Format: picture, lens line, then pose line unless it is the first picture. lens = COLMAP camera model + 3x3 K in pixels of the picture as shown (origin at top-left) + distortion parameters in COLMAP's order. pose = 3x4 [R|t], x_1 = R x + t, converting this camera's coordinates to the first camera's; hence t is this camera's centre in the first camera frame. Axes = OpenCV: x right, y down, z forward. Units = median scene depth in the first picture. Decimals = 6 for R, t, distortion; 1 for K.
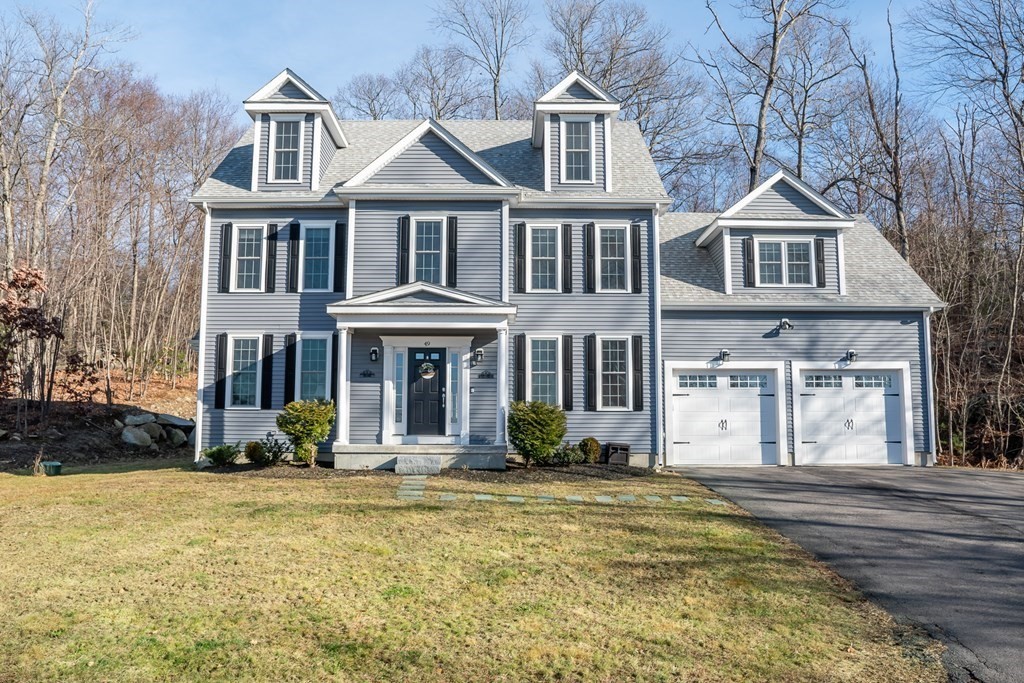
lens RADIAL K [[836.7, 0, 512.0], [0, 836.7, 341.5], [0, 0, 1]] dist [-0.075296, 0.001653]
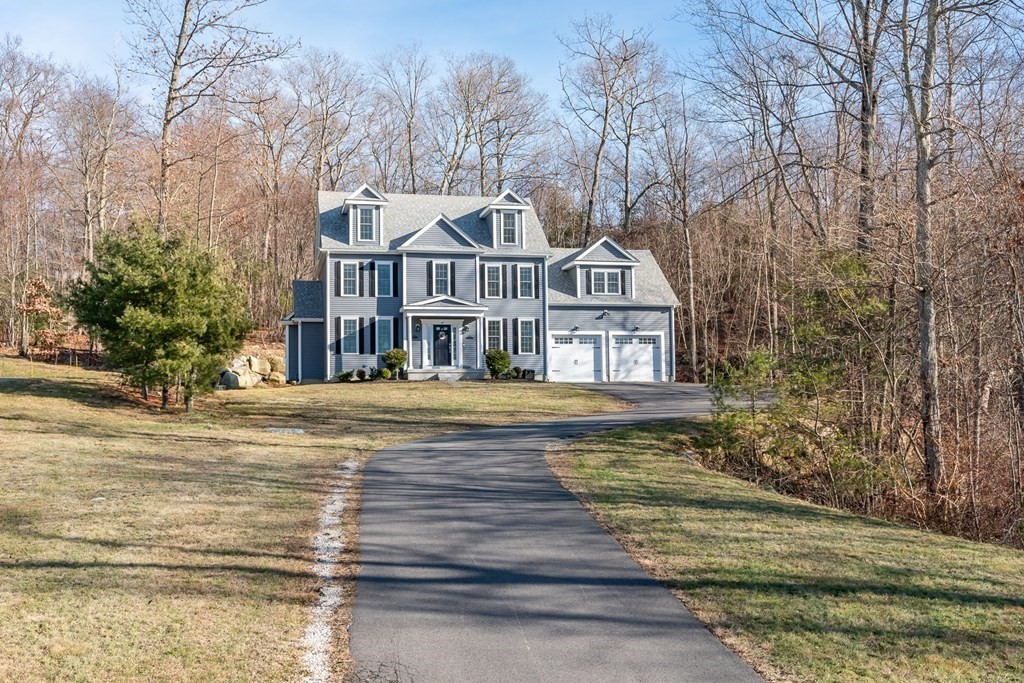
lens RADIAL K [[1151.6, 0, 512.0], [0, 1151.6, 341.5], [0, 0, 1]] dist [-0.002029, -0.000909]
pose [[0.975356, 0.000603, 0.220638, -0.546987], [-0.010300, 0.999030, 0.042805, -0.073089], [-0.220398, -0.044023, 0.974416, -1.798666]]
